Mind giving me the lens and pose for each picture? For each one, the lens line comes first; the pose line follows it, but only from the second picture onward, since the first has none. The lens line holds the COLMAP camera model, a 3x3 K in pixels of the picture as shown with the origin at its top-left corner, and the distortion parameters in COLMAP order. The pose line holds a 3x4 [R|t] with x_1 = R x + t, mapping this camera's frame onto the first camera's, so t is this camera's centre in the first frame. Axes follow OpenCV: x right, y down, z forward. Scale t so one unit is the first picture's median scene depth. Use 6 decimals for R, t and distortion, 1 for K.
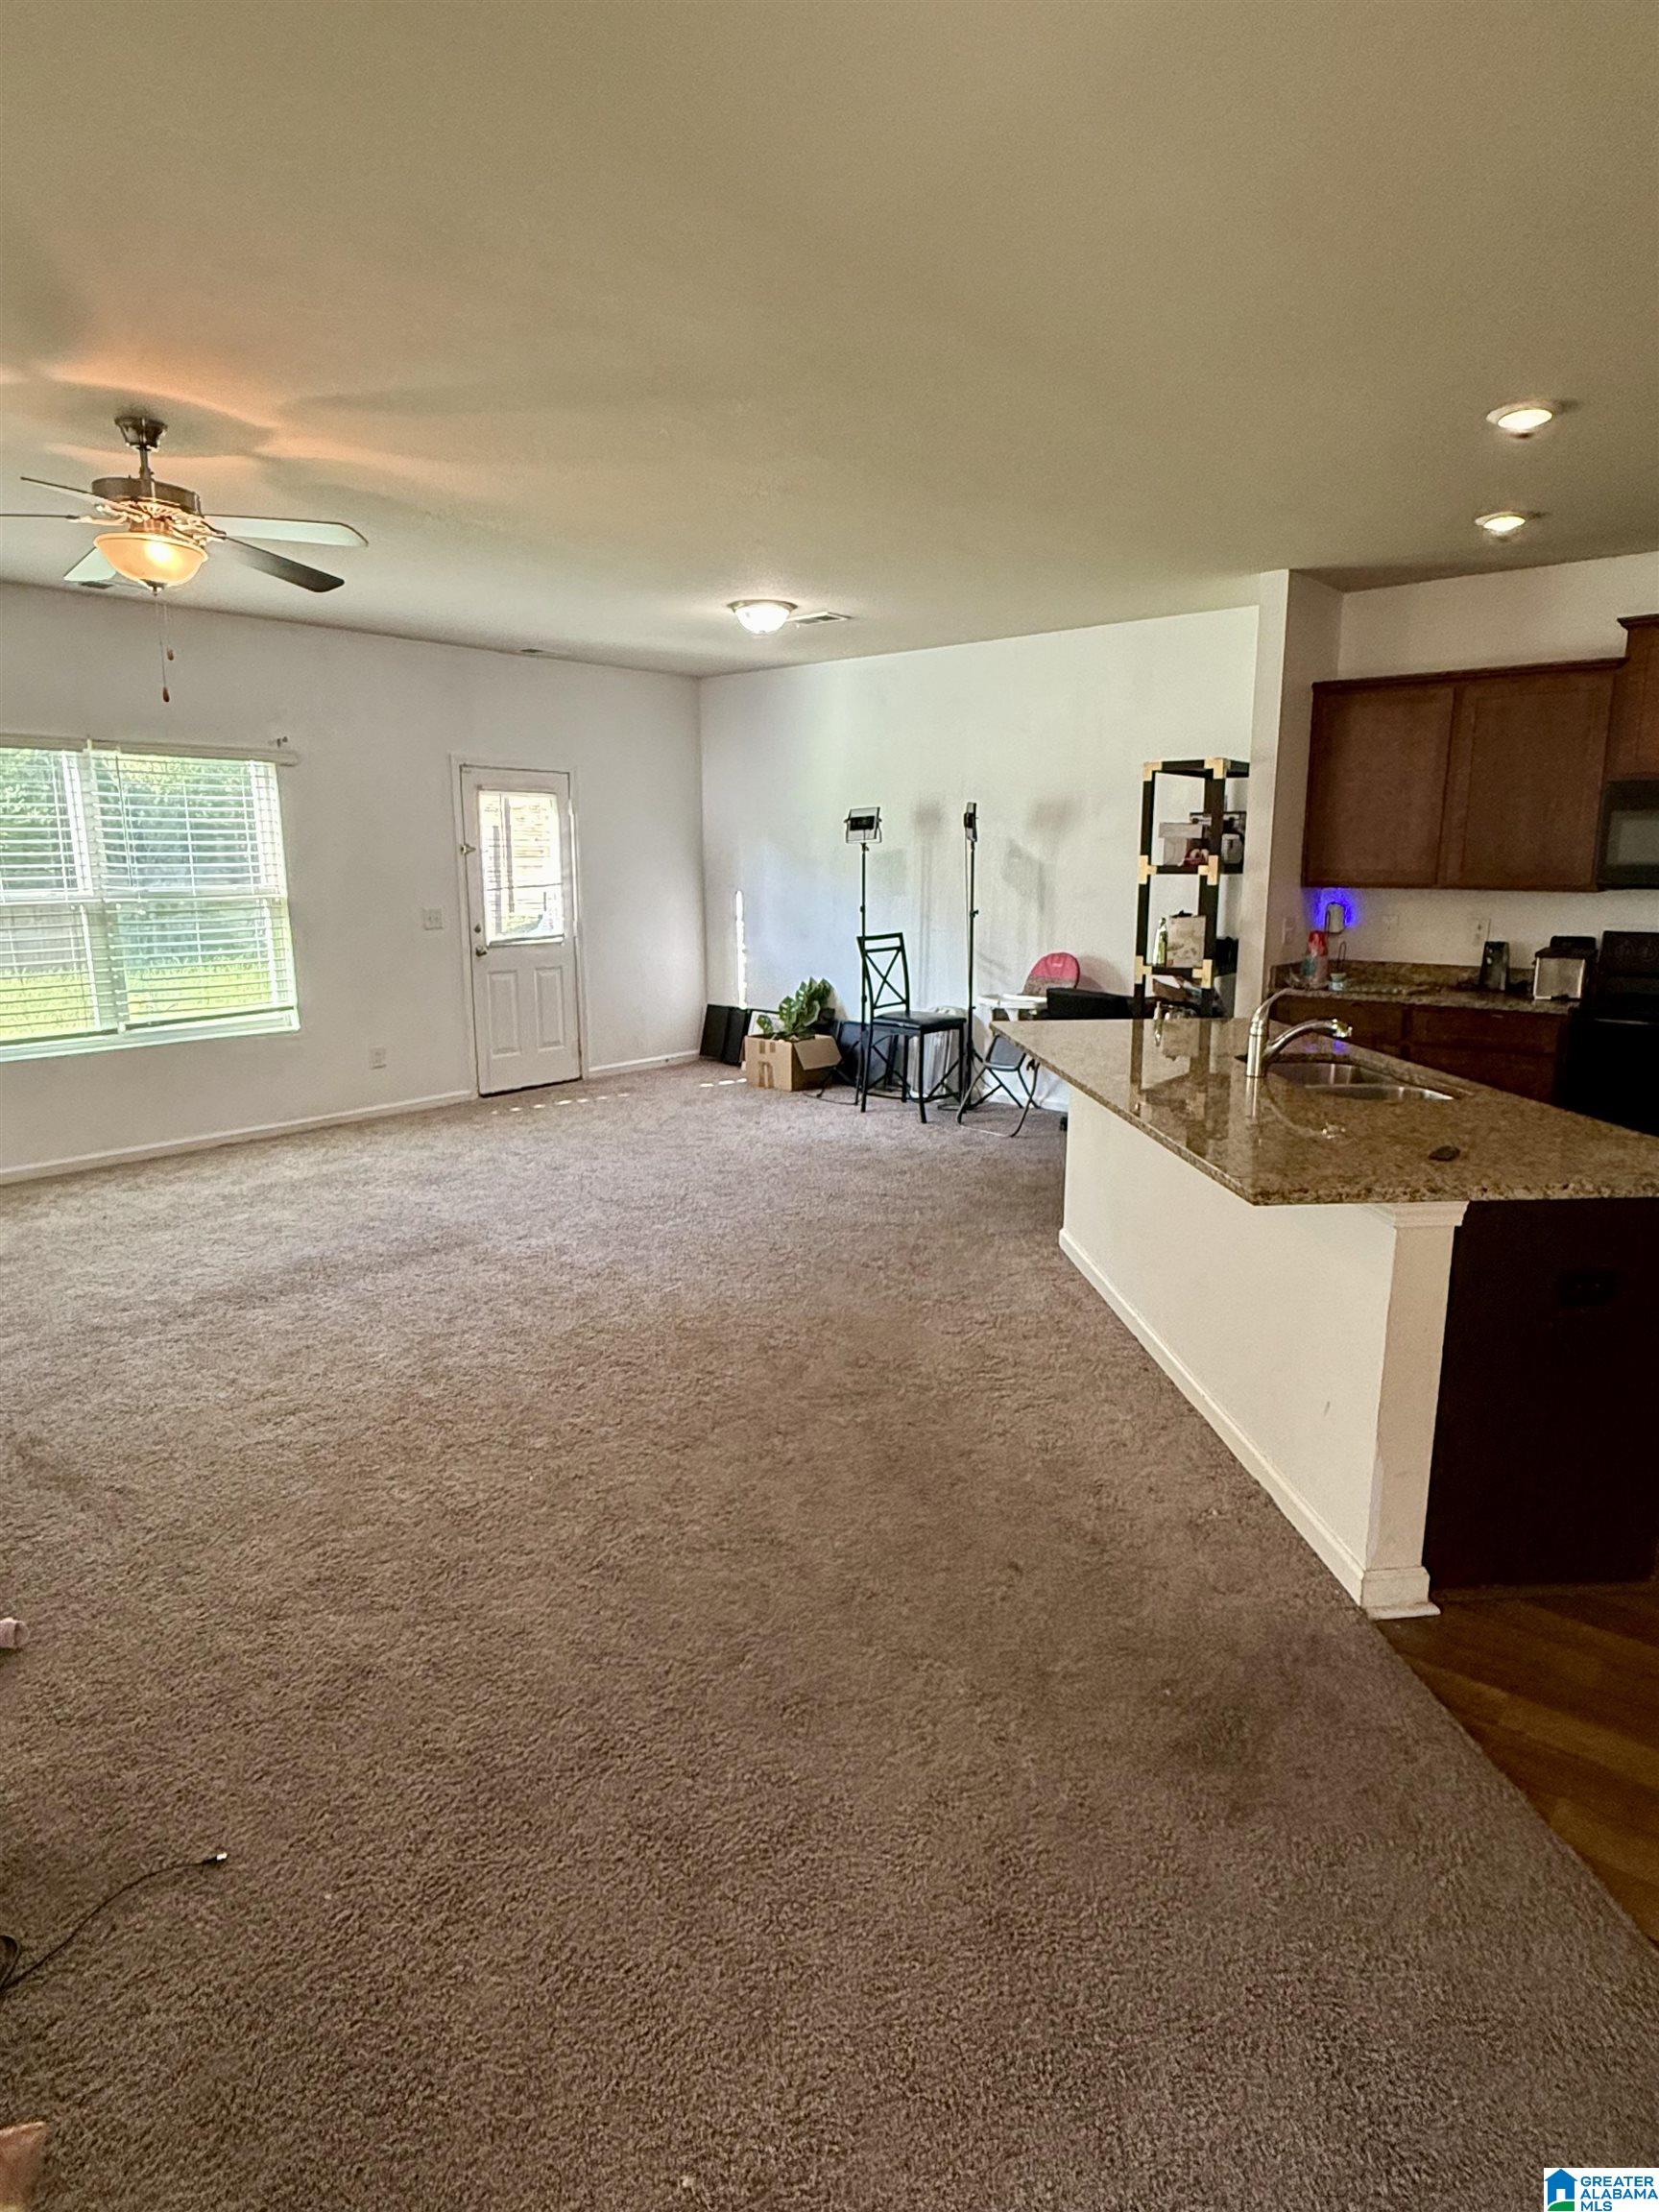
lens RADIAL K [[1228.9, 0, 829.5], [0, 1228.9, 1106.0], [0, 0, 1]] dist [-0.002101, -0.000868]
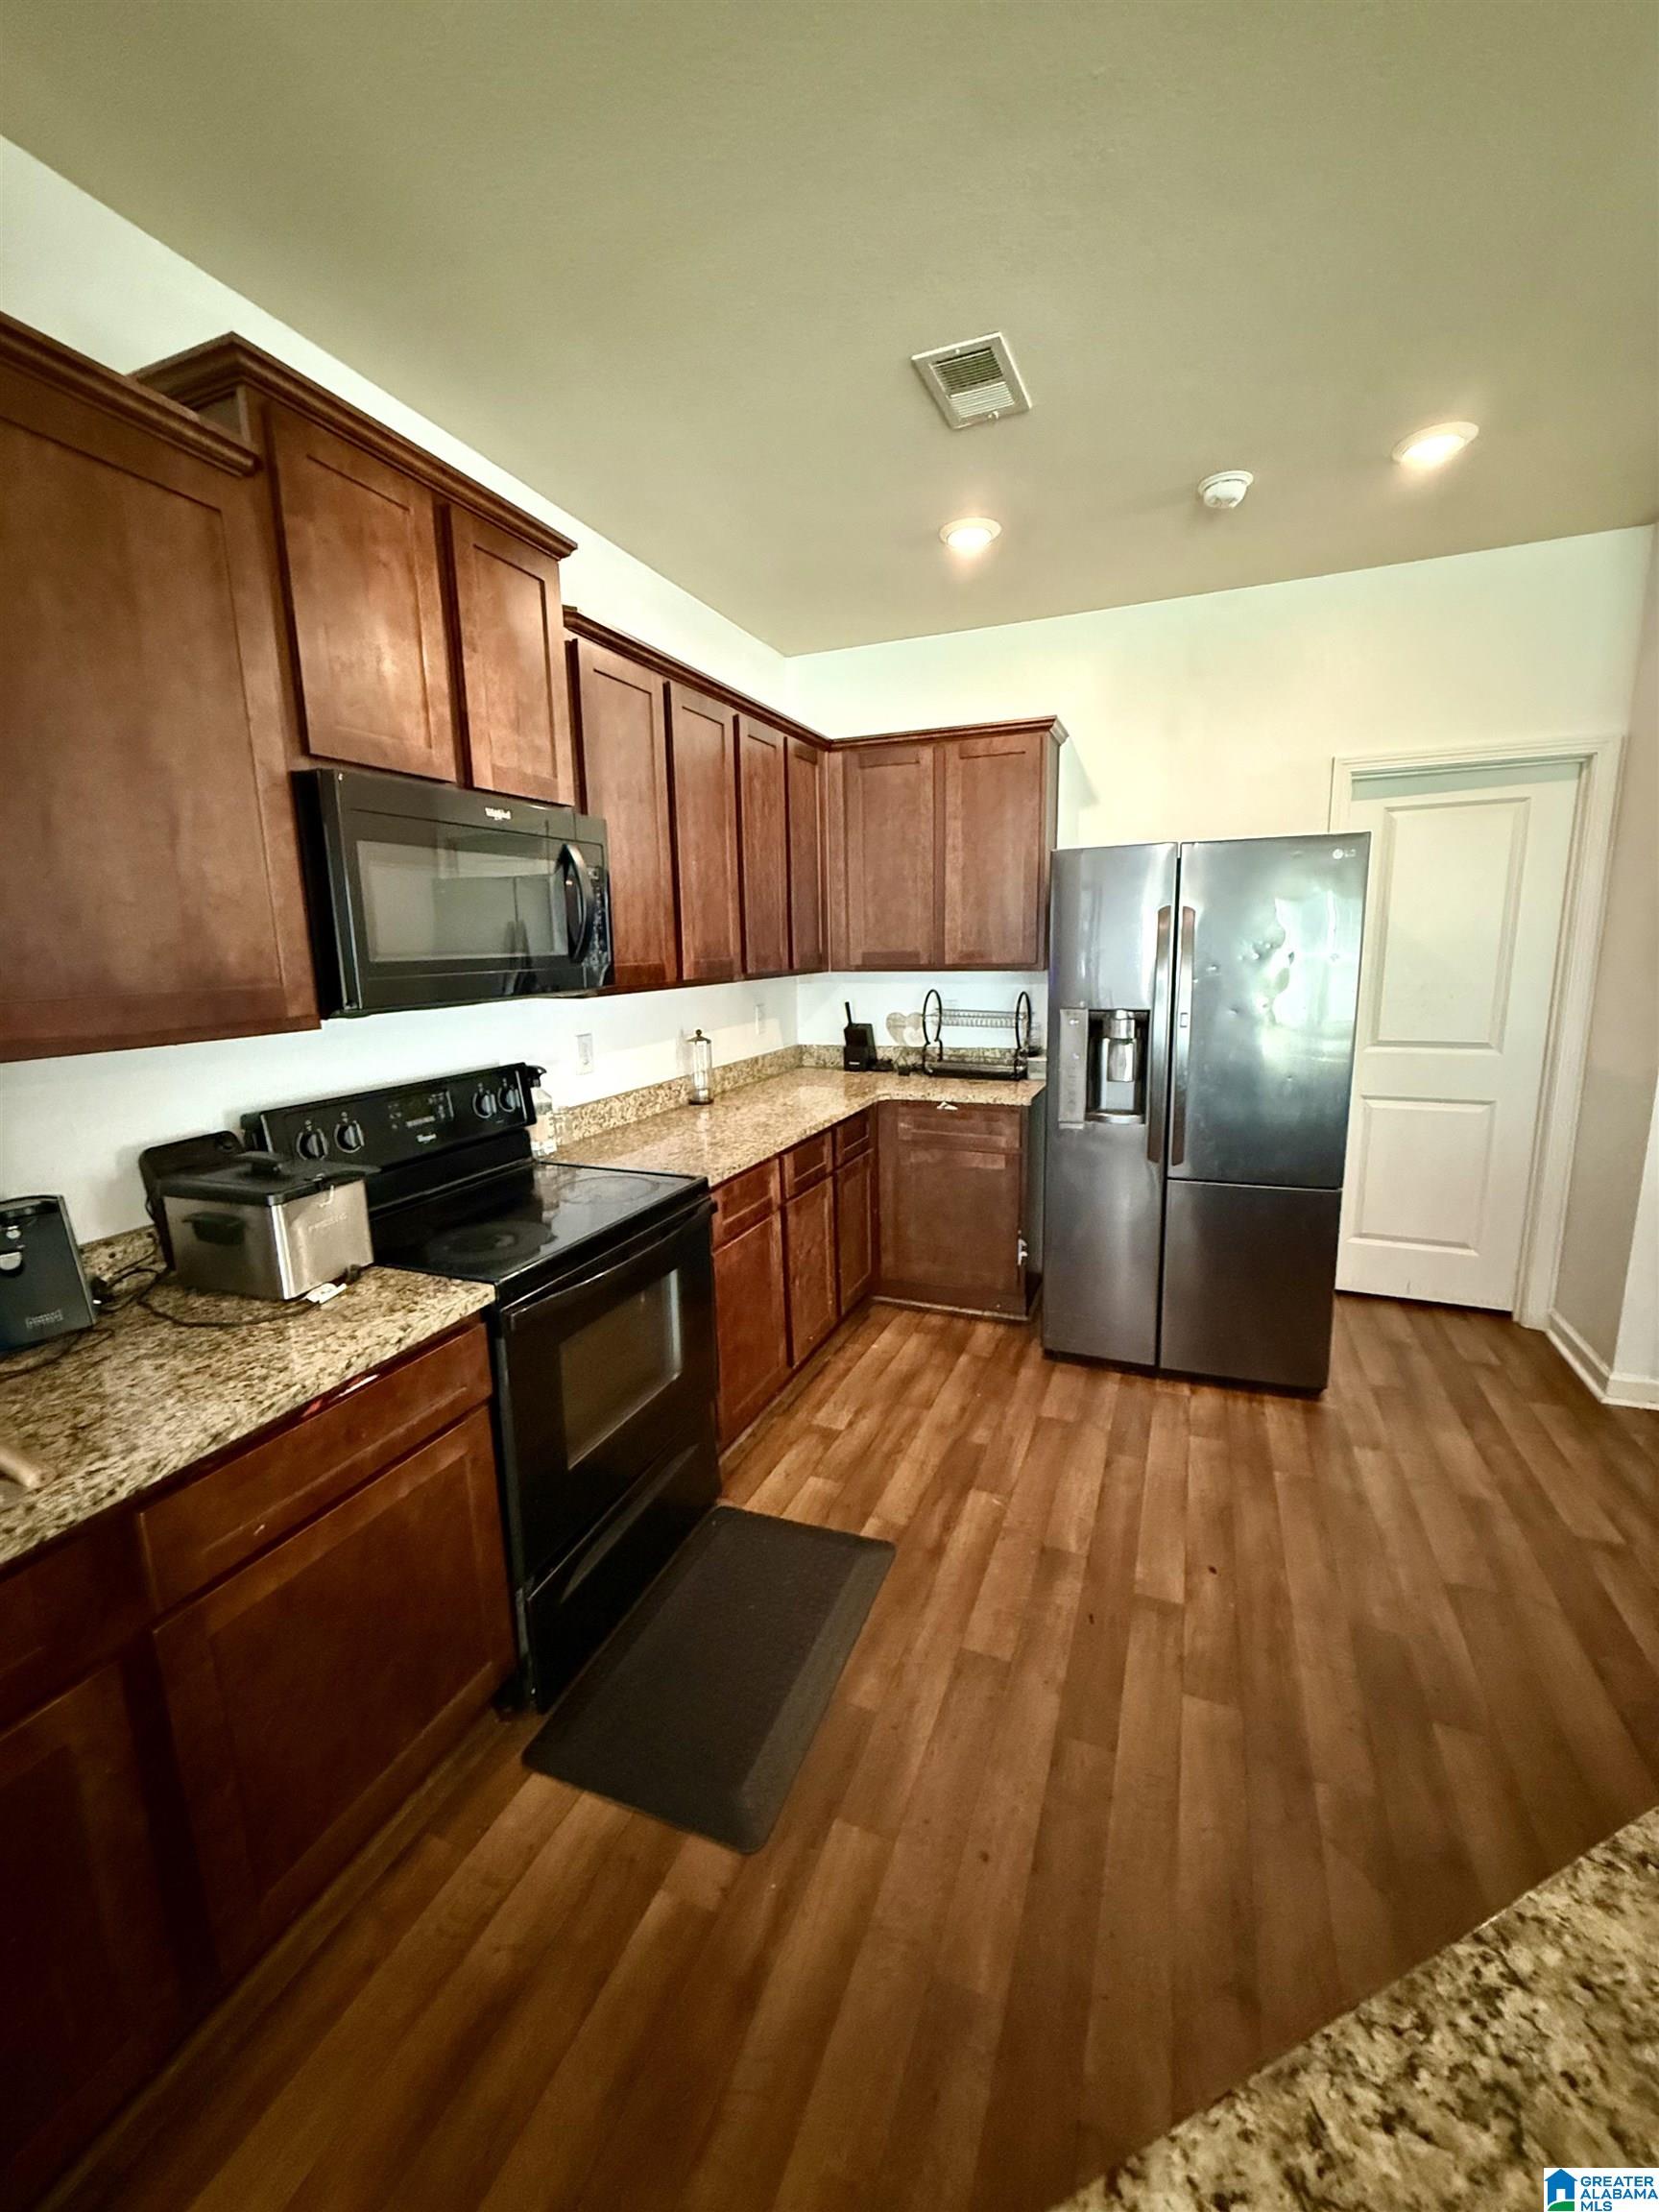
lens RADIAL K [[882.9, 0, 828.8], [0, 882.9, 1090.4], [0, 0, 1]] dist [0.000383, 0.000228]
pose [[-0.313724, -0.151838, 0.937295, 0.262985], [0.213231, 0.950652, 0.225373, -0.178584], [-0.925262, 0.270566, -0.265866, 0.890117]]
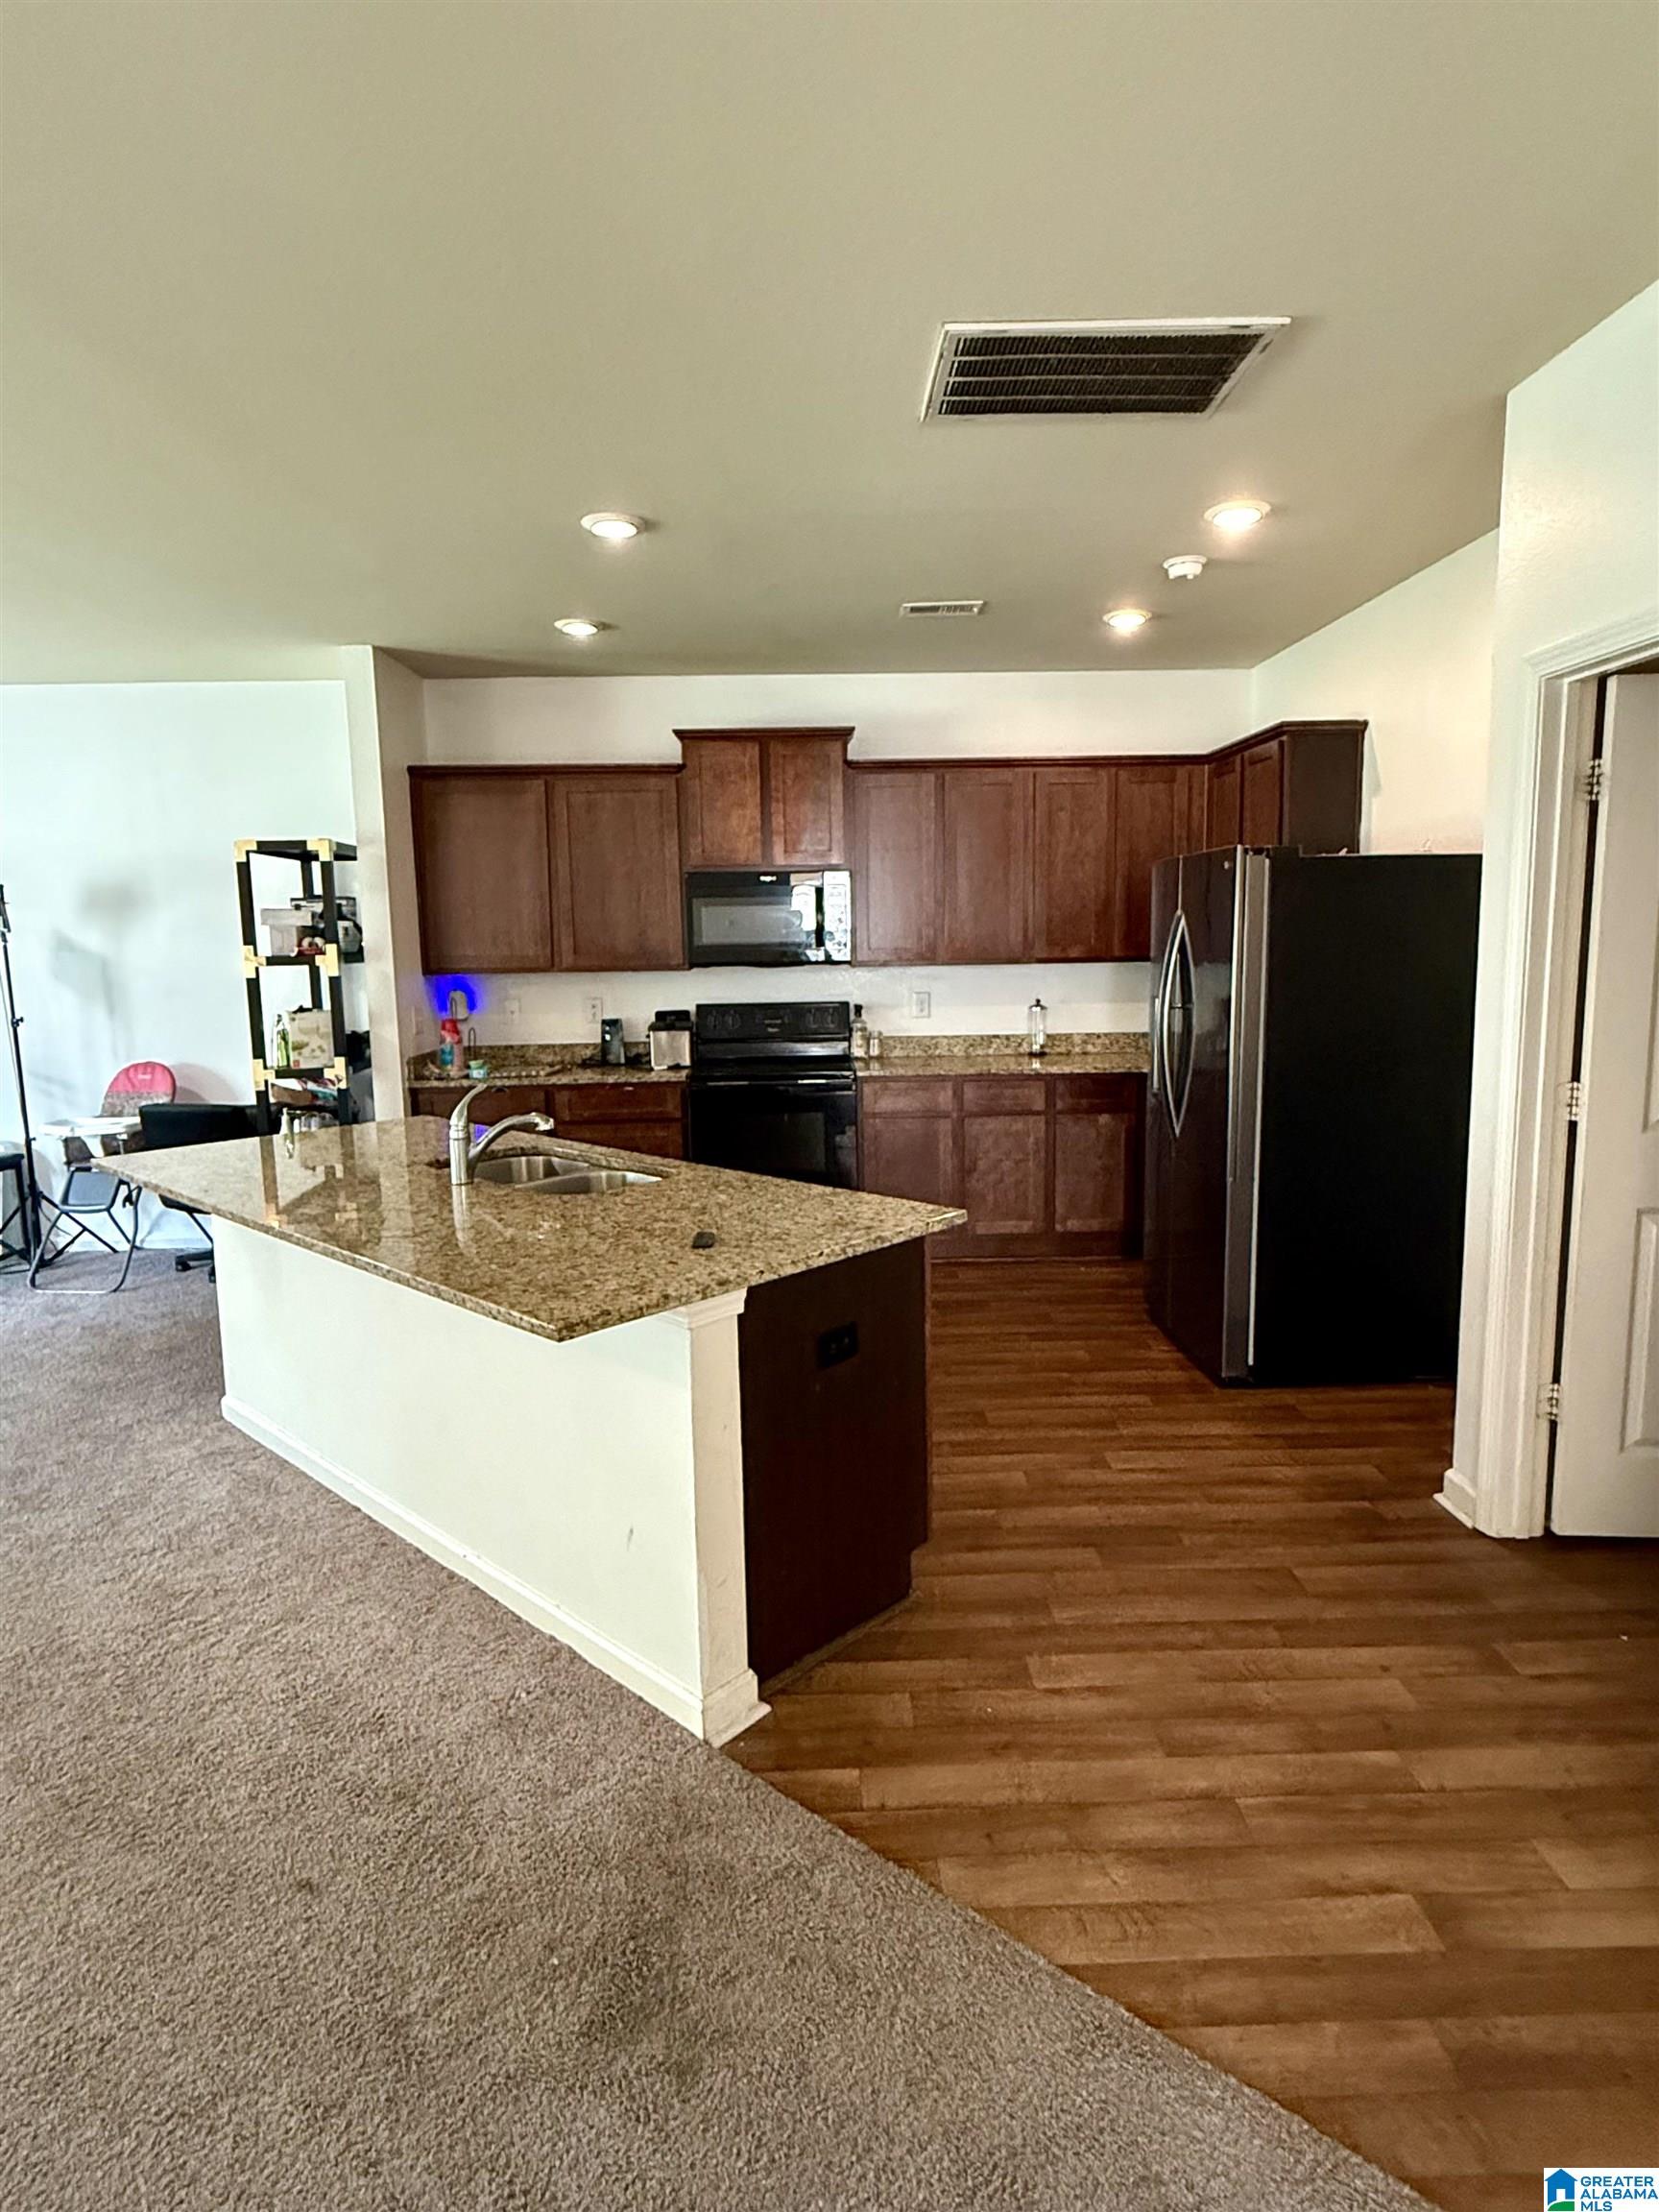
lens RADIAL K [[1228.9, 0, 829.5], [0, 1228.9, 1106.0], [0, 0, 1]] dist [-0.002101, -0.000868]
pose [[0.743756, -0.105354, 0.660096, -0.028044], [0.150639, 0.988517, -0.011960, -0.019014], [-0.651256, 0.108332, 0.751086, 0.089482]]
